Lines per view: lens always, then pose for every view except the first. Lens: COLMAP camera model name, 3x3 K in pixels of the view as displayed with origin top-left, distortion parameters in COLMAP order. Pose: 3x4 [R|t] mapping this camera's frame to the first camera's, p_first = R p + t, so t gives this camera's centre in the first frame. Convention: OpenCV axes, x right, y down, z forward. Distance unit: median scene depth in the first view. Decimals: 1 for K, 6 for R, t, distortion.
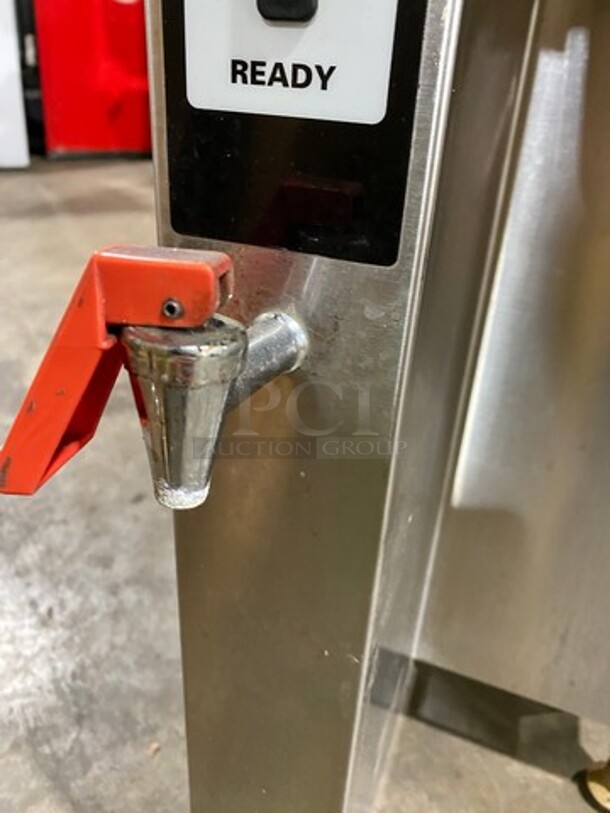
lens RADIAL K [[649.7, 0, 305.0], [0, 649.7, 406.5], [0, 0, 1]] dist [-0.014112, -0.003995]
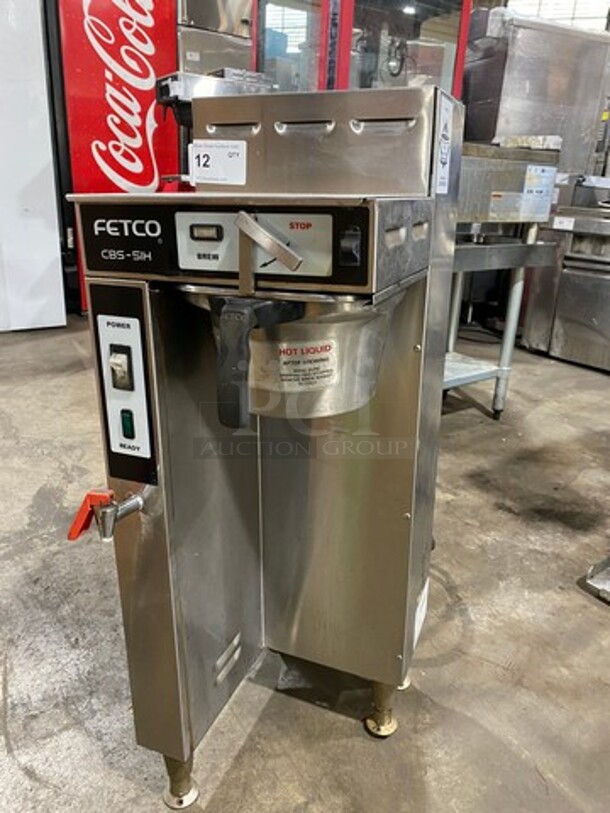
lens RADIAL K [[637.8, 0, 306.1], [0, 637.8, 395.1], [0, 0, 1]] dist [0.007184, -0.008001]
pose [[0.998423, -0.045493, -0.032896, 0.340544], [0.039134, 0.984108, -0.173207, -0.009100], [0.040253, 0.171646, 0.984336, -0.860705]]
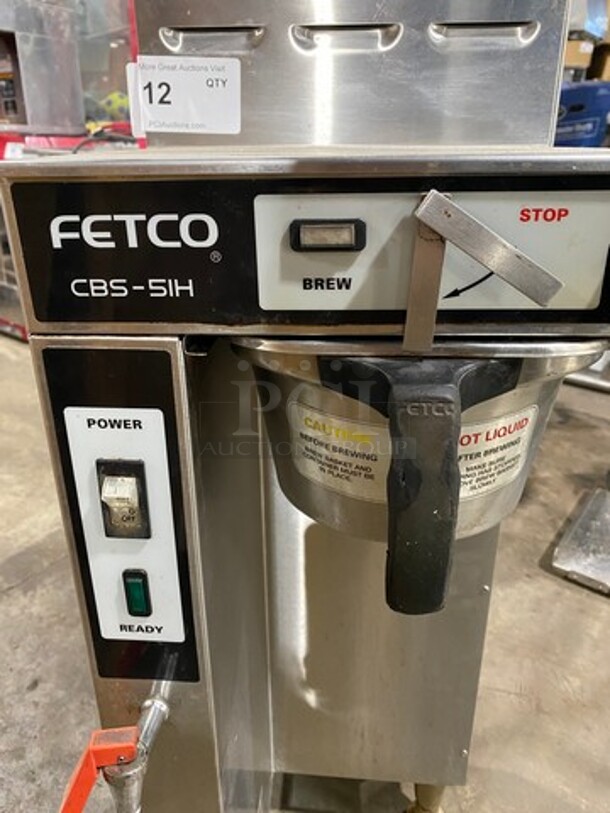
lens RADIAL K [[637.8, 0, 306.1], [0, 637.8, 395.1], [0, 0, 1]] dist [0.007184, -0.008001]
pose [[0.954300, -0.172382, 0.244123, 0.031082], [0.194582, 0.978402, -0.069762, -0.270833], [-0.226825, 0.114075, 0.967232, -0.410012]]
